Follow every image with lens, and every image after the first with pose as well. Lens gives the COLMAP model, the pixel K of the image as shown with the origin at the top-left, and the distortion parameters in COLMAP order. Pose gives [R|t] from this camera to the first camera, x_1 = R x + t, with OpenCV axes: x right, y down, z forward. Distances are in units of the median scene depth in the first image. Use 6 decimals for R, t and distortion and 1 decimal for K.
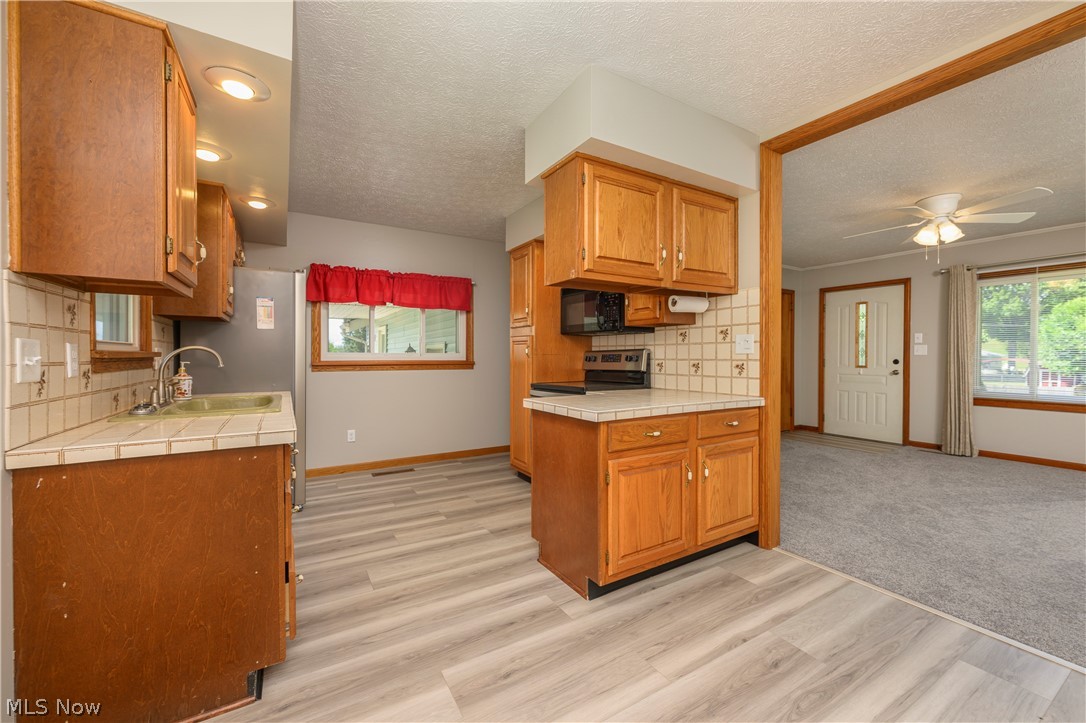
lens RADIAL K [[424.8, 0, 529.1], [0, 424.8, 357.3], [0, 0, 1]] dist [-0.000591, -0.000133]
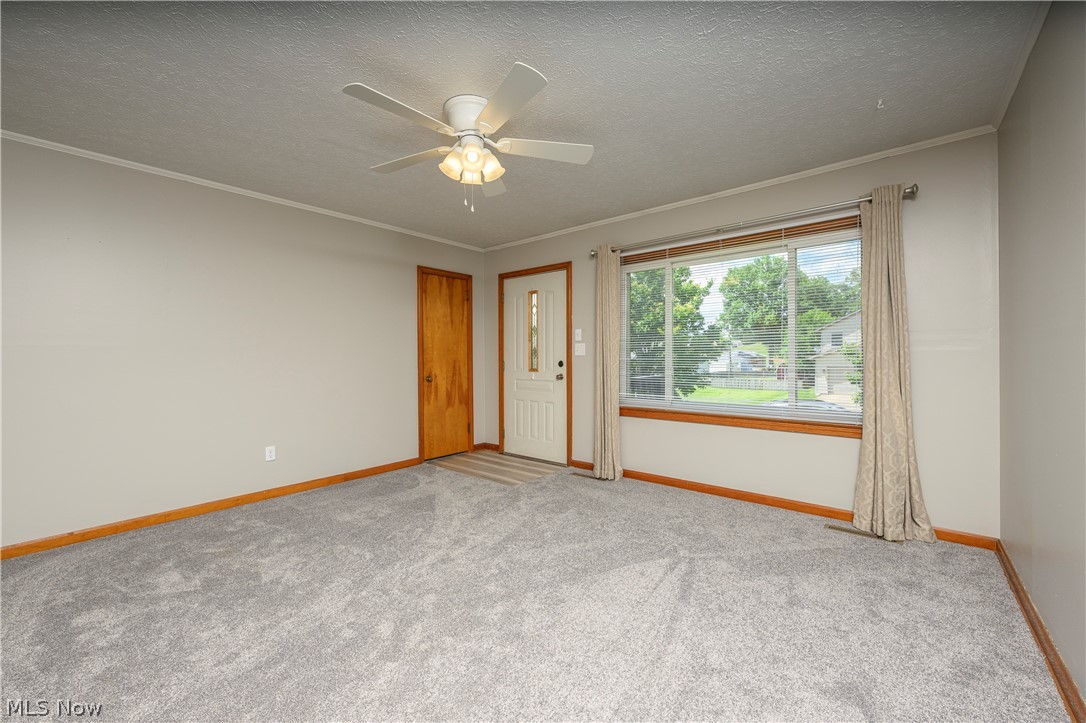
lens RADIAL K [[432.6, 0, 529.4], [0, 432.6, 357.2], [0, 0, 1]] dist [0.000554, -0.000013]
pose [[0.944725, -0.005743, 0.327813, 0.540174], [0.007703, 0.999959, -0.004681, 0.001172], [-0.327773, 0.006947, 0.944731, 0.233897]]
